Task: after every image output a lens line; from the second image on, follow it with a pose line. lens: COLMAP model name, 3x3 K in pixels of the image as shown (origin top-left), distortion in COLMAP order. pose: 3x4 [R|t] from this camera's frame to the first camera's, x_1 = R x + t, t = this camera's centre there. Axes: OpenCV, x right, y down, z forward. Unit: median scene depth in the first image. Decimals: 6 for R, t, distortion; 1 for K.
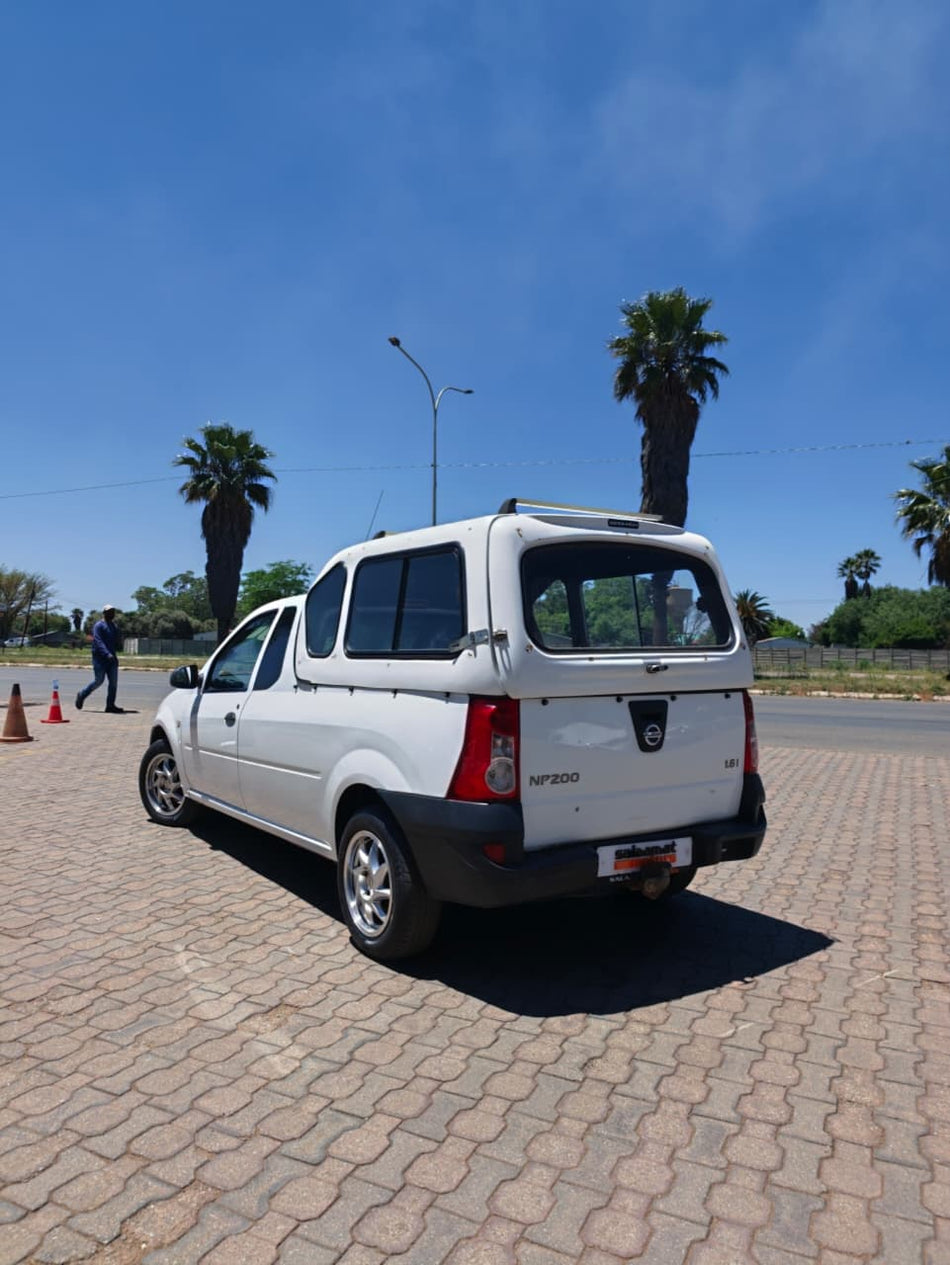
lens RADIAL K [[888.9, 0, 479.9], [0, 888.9, 630.2], [0, 0, 1]] dist [-0.003531, 0.002077]
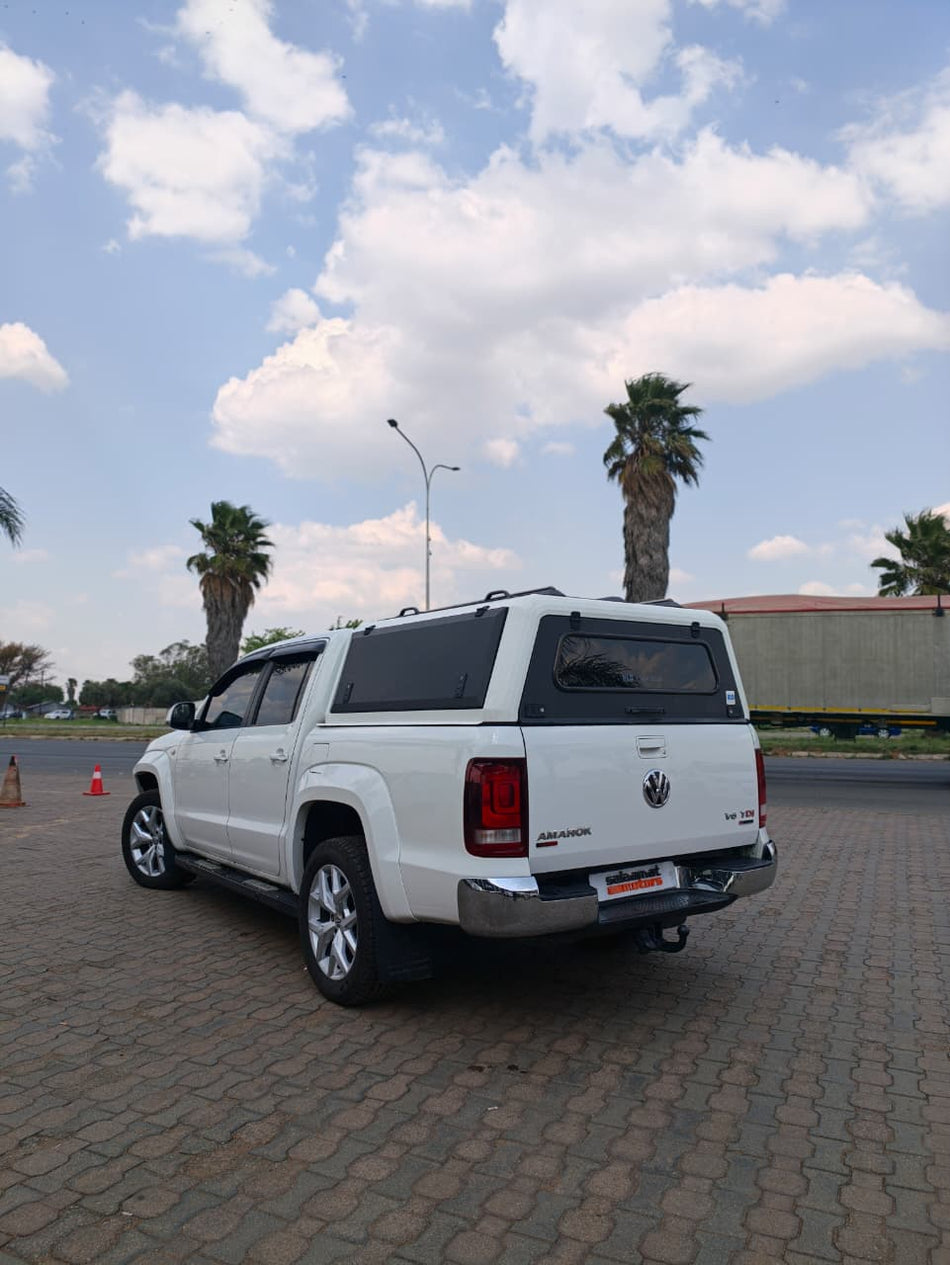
lens RADIAL K [[888.9, 0, 479.9], [0, 888.9, 630.2], [0, 0, 1]] dist [-0.003531, 0.002077]
pose [[0.999865, -0.014059, 0.008468, 0.007483], [0.014622, 0.997404, -0.070506, -0.036621], [-0.007455, 0.070621, 0.997475, -0.320168]]
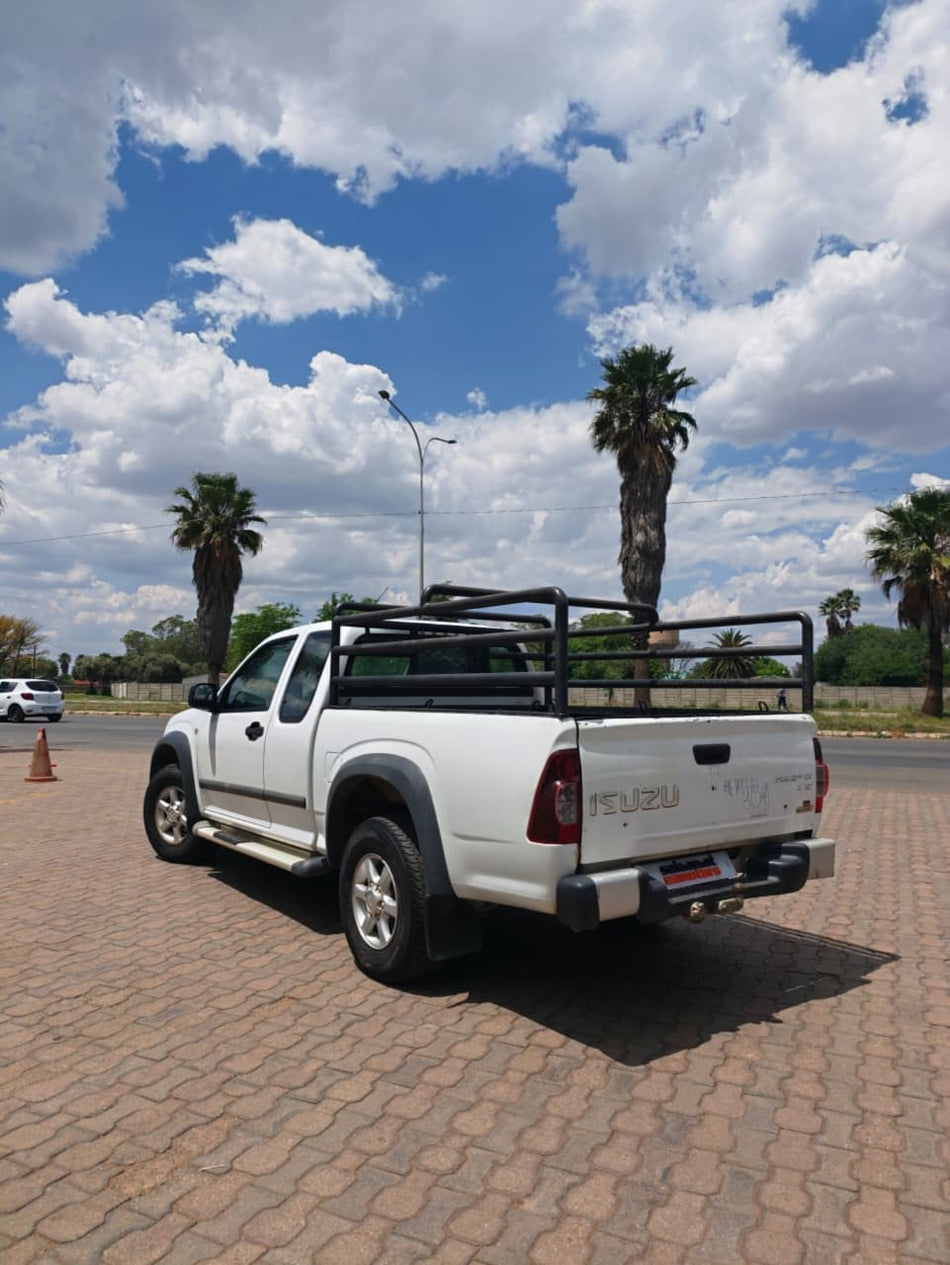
lens RADIAL K [[887.9, 0, 482.9], [0, 887.9, 626.9], [0, 0, 1]] dist [0.003968, -0.005812]
pose [[0.999843, -0.008012, 0.015827, 0.029724], [0.008781, 0.998754, -0.049129, -0.020233], [-0.015414, 0.049260, 0.998667, -0.224096]]
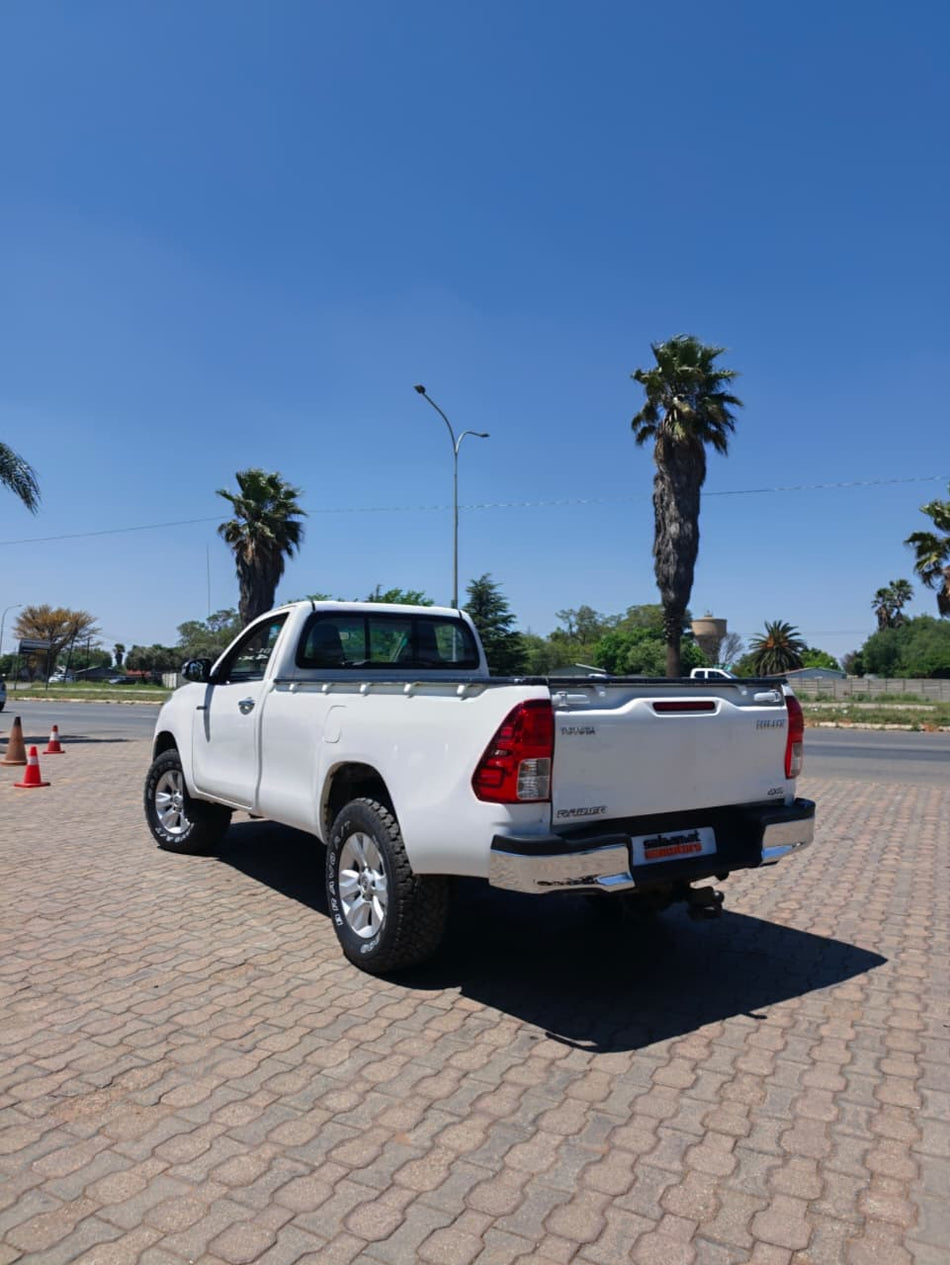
lens RADIAL K [[887.9, 0, 482.9], [0, 887.9, 626.9], [0, 0, 1]] dist [0.003968, -0.005812]
pose [[0.999275, -0.008735, -0.037061, 0.173942], [0.007264, 0.999187, -0.039650, -0.025610], [0.037377, 0.039352, 0.998526, -0.313217]]
